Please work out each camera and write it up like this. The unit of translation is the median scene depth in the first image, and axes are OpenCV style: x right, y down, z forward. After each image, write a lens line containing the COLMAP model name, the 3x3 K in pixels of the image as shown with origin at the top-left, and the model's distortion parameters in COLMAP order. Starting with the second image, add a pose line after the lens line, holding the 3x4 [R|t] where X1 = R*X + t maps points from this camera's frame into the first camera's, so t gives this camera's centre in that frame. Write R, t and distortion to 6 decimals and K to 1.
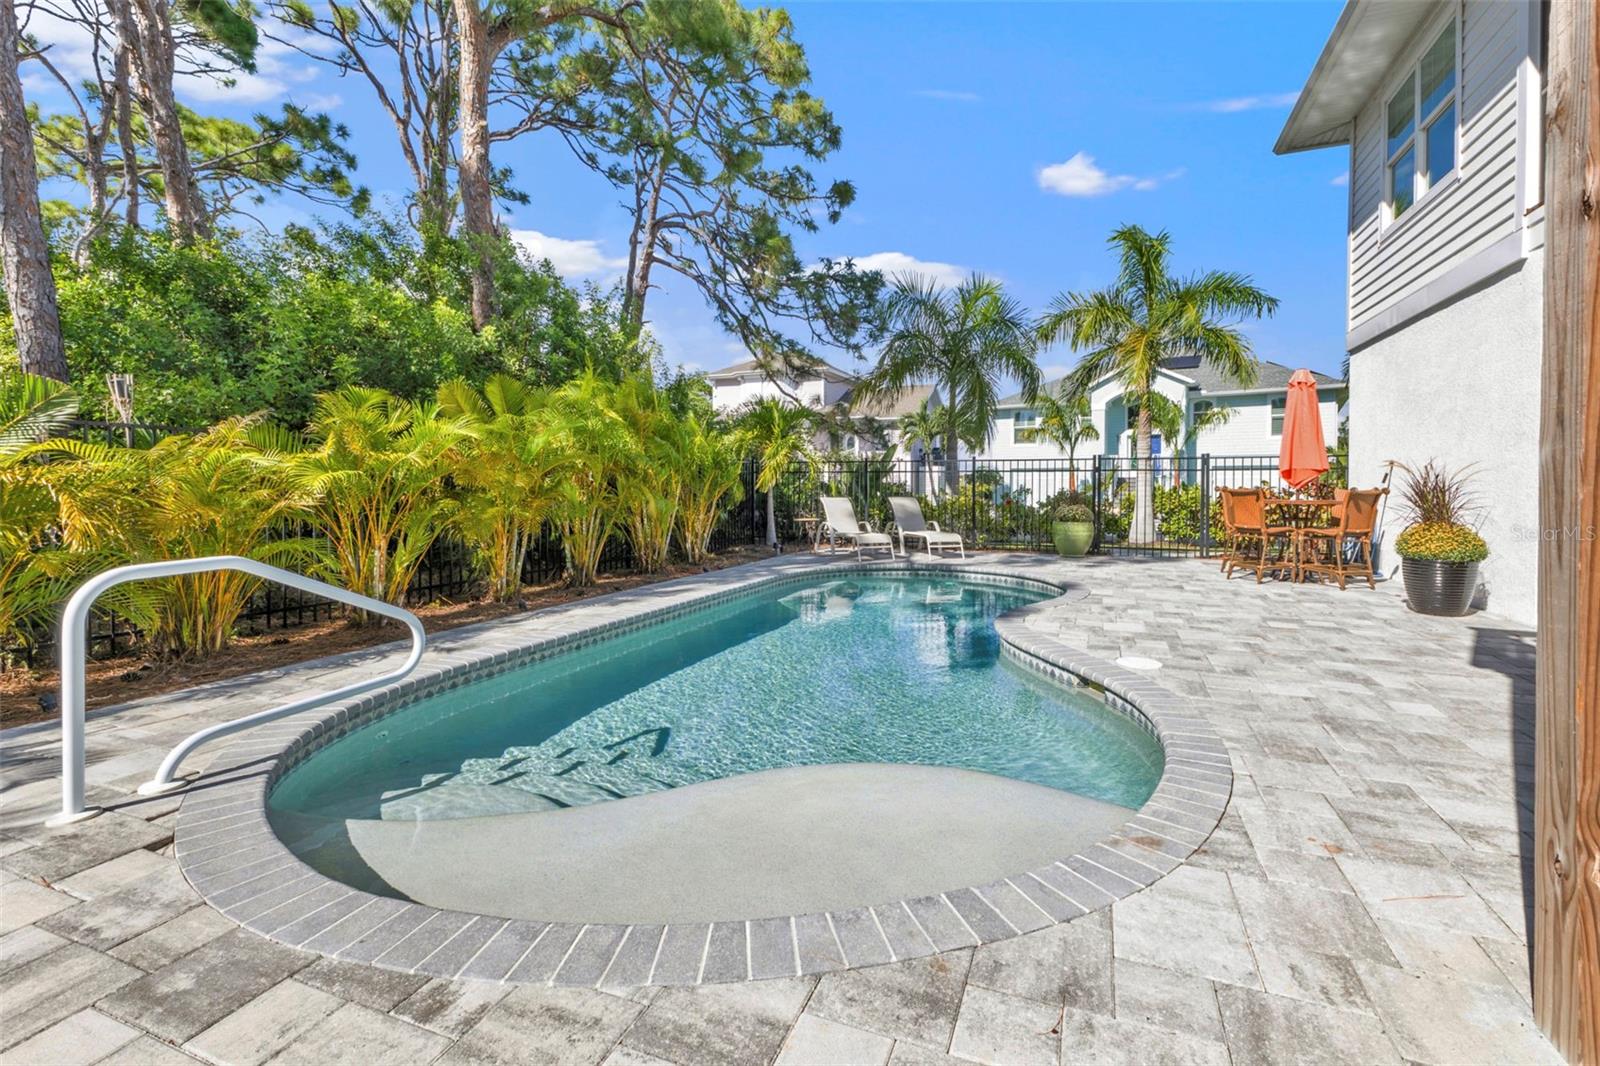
lens RADIAL K [[697.6, 0, 835.8], [0, 697.6, 498.3], [0, 0, 1]] dist [0.014308, -0.004102]
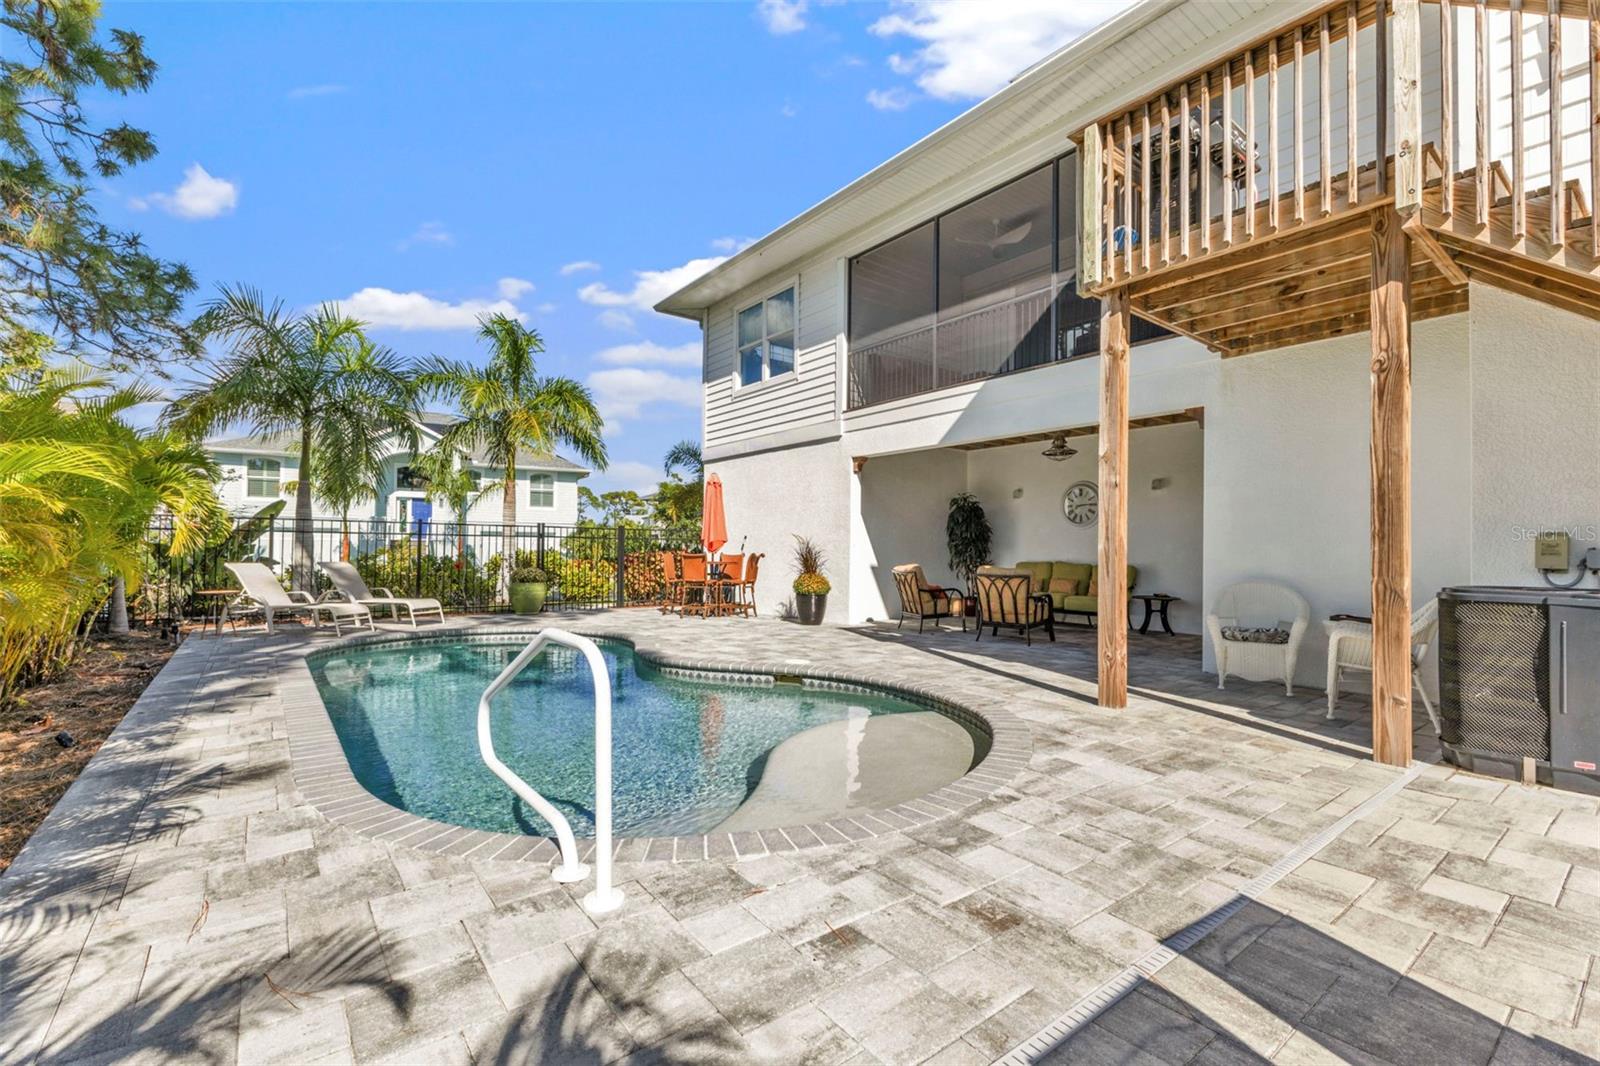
lens RADIAL K [[696.4, 0, 794.9], [0, 696.4, 543.8], [0, 0, 1]] dist [0.013337, -0.004751]
pose [[0.522444, 0.013964, 0.852559, -0.448334], [0.006993, 0.999762, -0.020660, -0.002646], [-0.852645, 0.016756, 0.522222, 0.070427]]
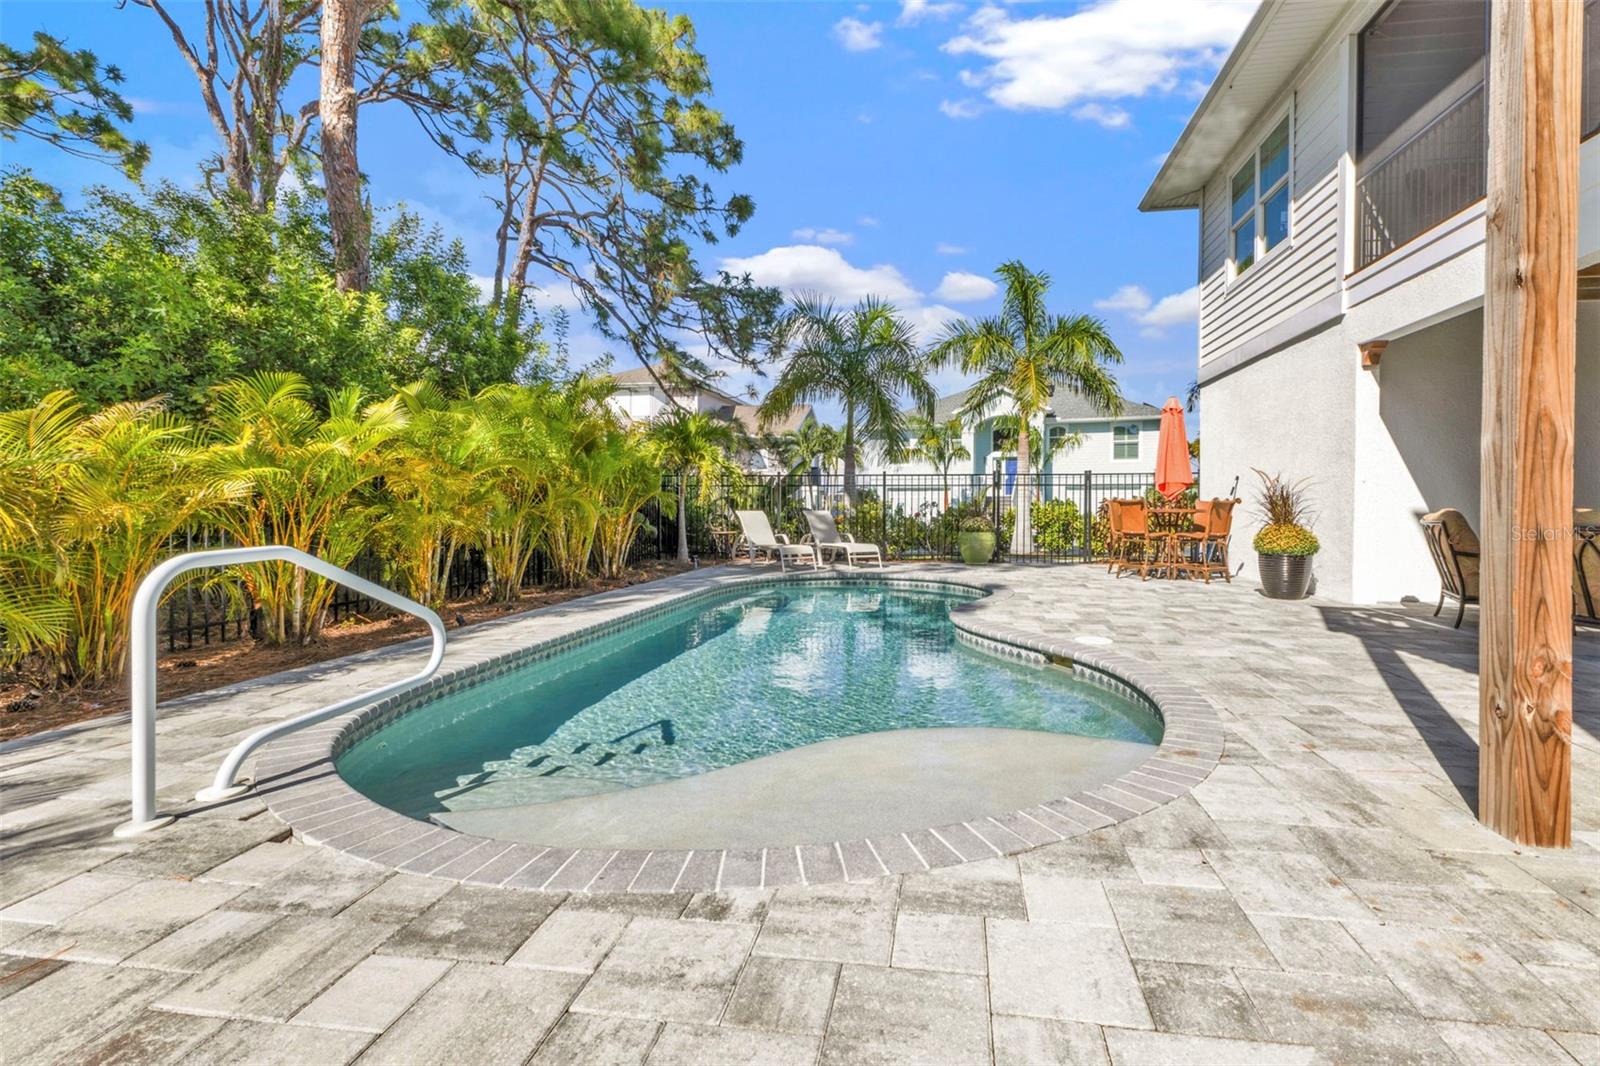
lens RADIAL K [[704.4, 0, 858.8], [0, 704.4, 516.7], [0, 0, 1]] dist [0.014323, -0.003739]
pose [[0.974570, -0.003311, 0.224059, -0.098109], [0.004260, 0.999984, -0.003749, 0.015156], [-0.224043, 0.004608, 0.974568, -0.027308]]
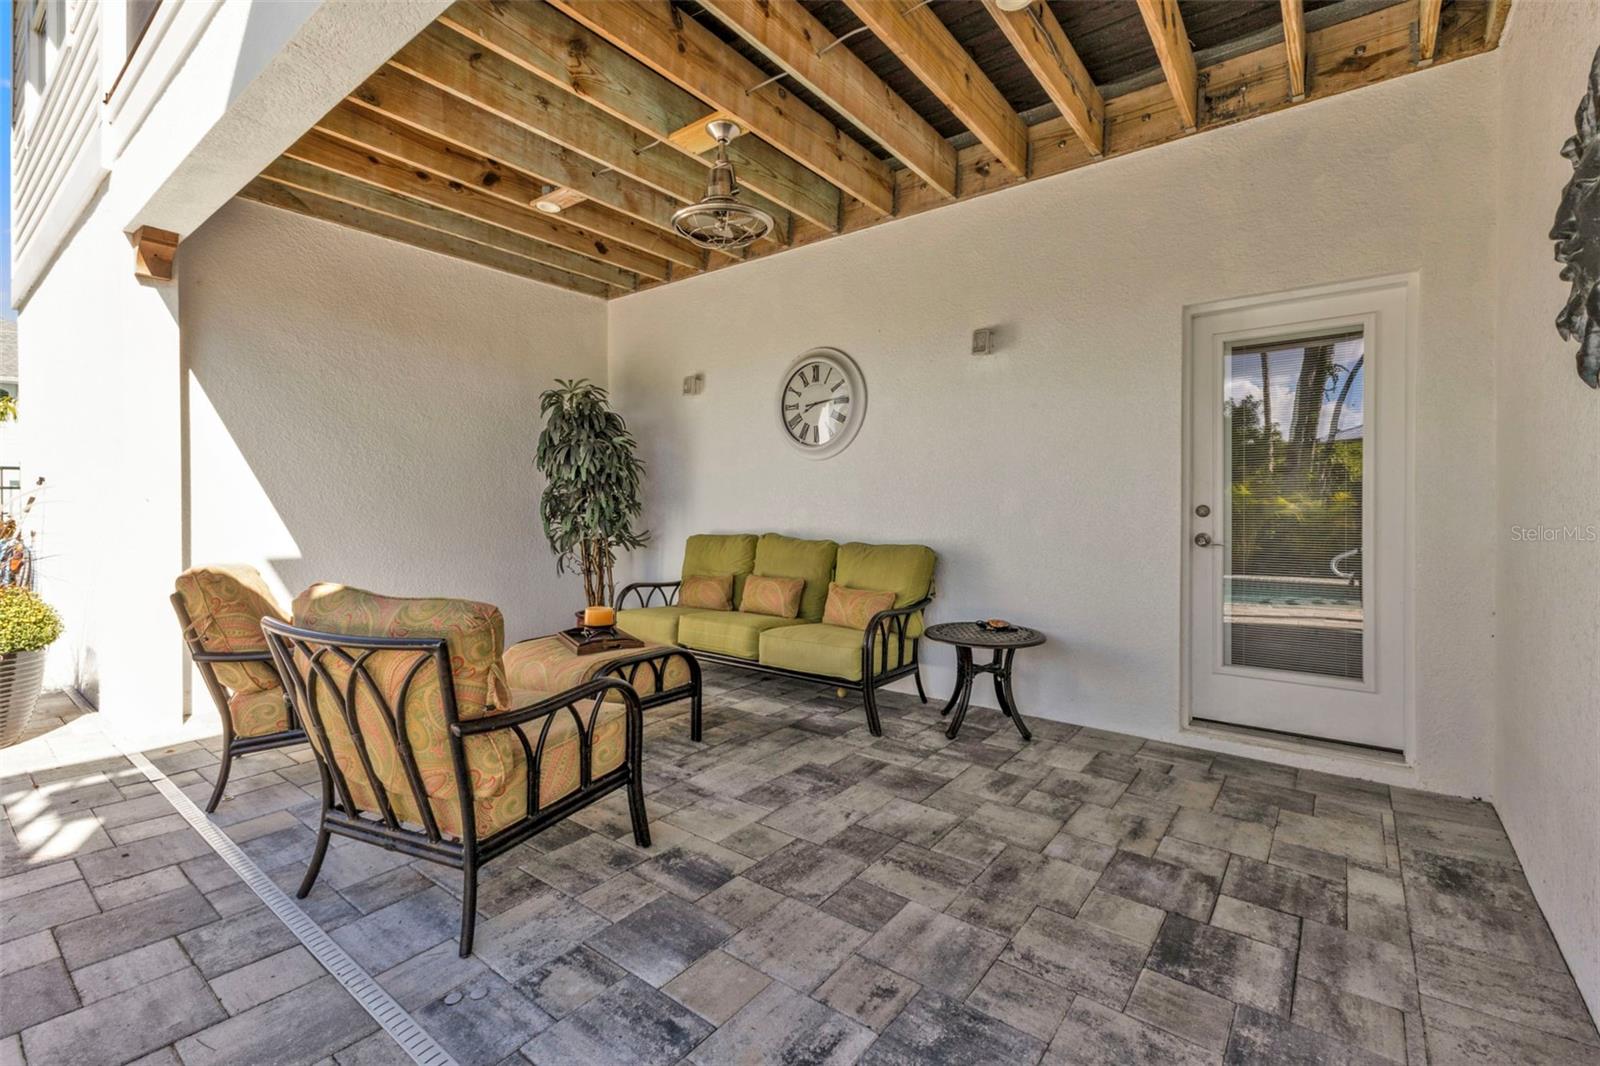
lens RADIAL K [[711.5, 0, 762.1], [0, 711.5, 543.9], [0, 0, 1]] dist [0.012346, -0.004629]
pose [[0.320317, -0.039932, 0.946468, 0.330813], [0.017119, 0.999192, 0.036362, -0.006155], [-0.947156, 0.004555, 0.320742, 0.147912]]
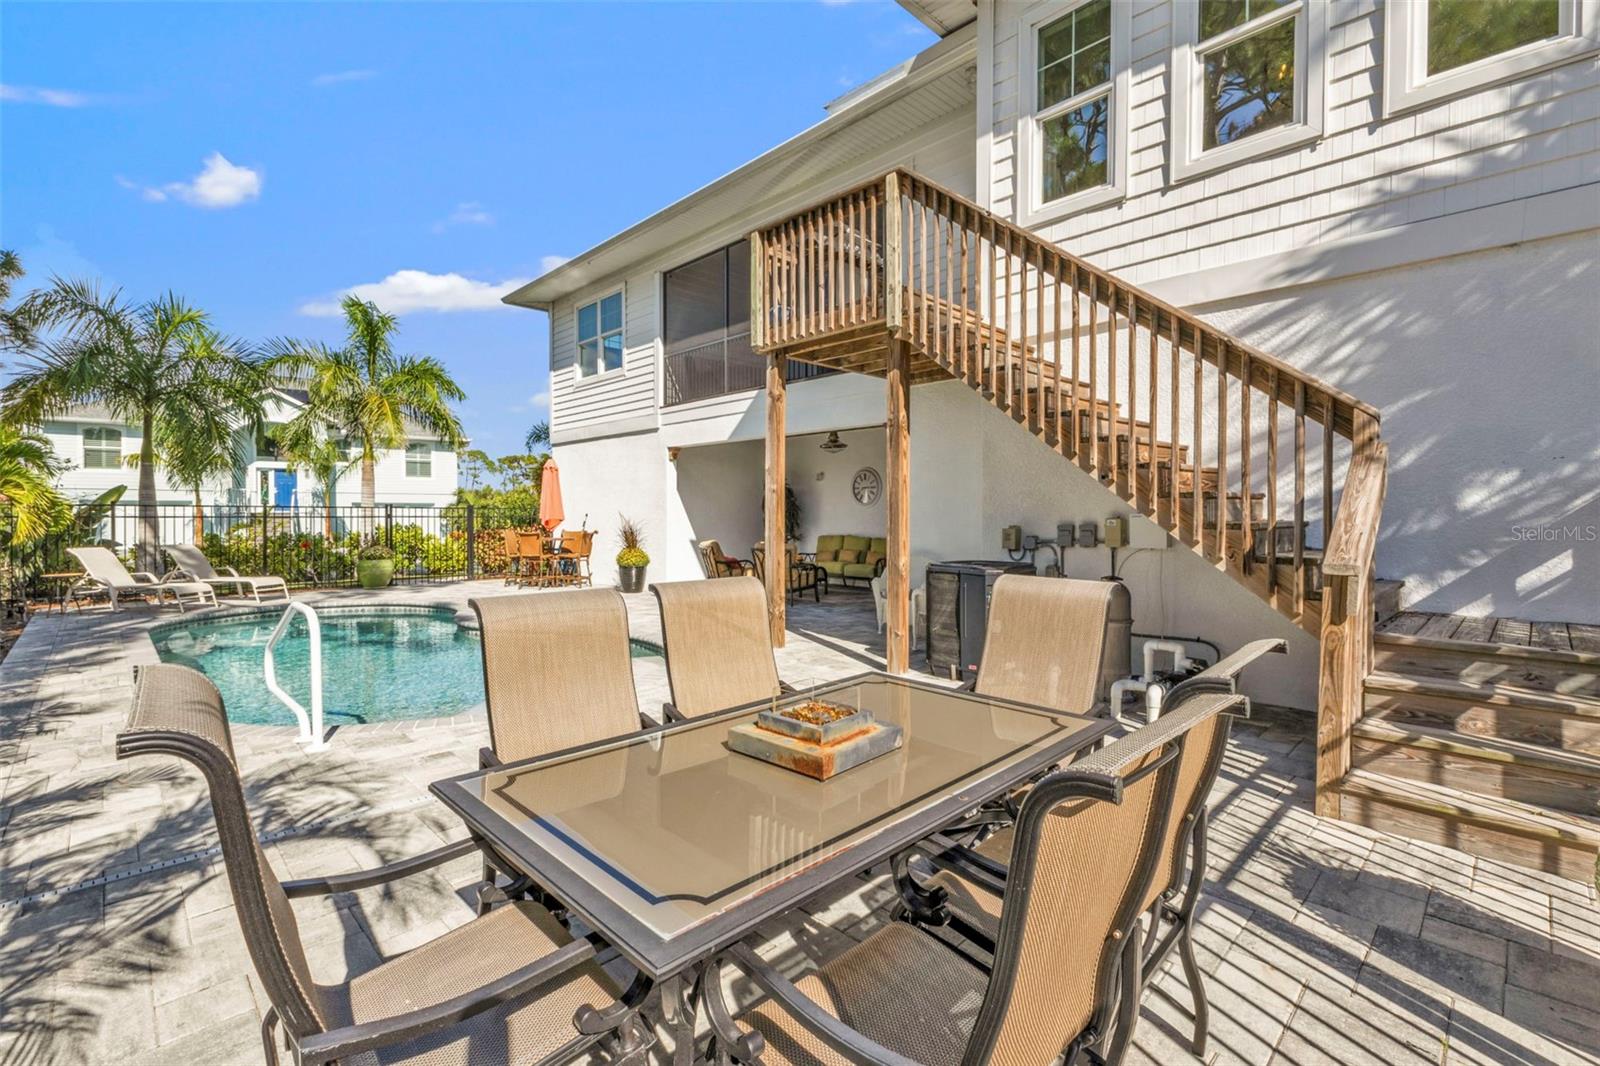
lens RADIAL K [[716.6, 0, 802.6], [0, 716.6, 528.7], [0, 0, 1]] dist [0.003807, -0.000486]
pose [[0.415029, -0.017228, 0.909645, -0.562005], [0.016908, 0.999794, 0.011221, -0.024681], [-0.909651, 0.010723, 0.415235, -0.218667]]
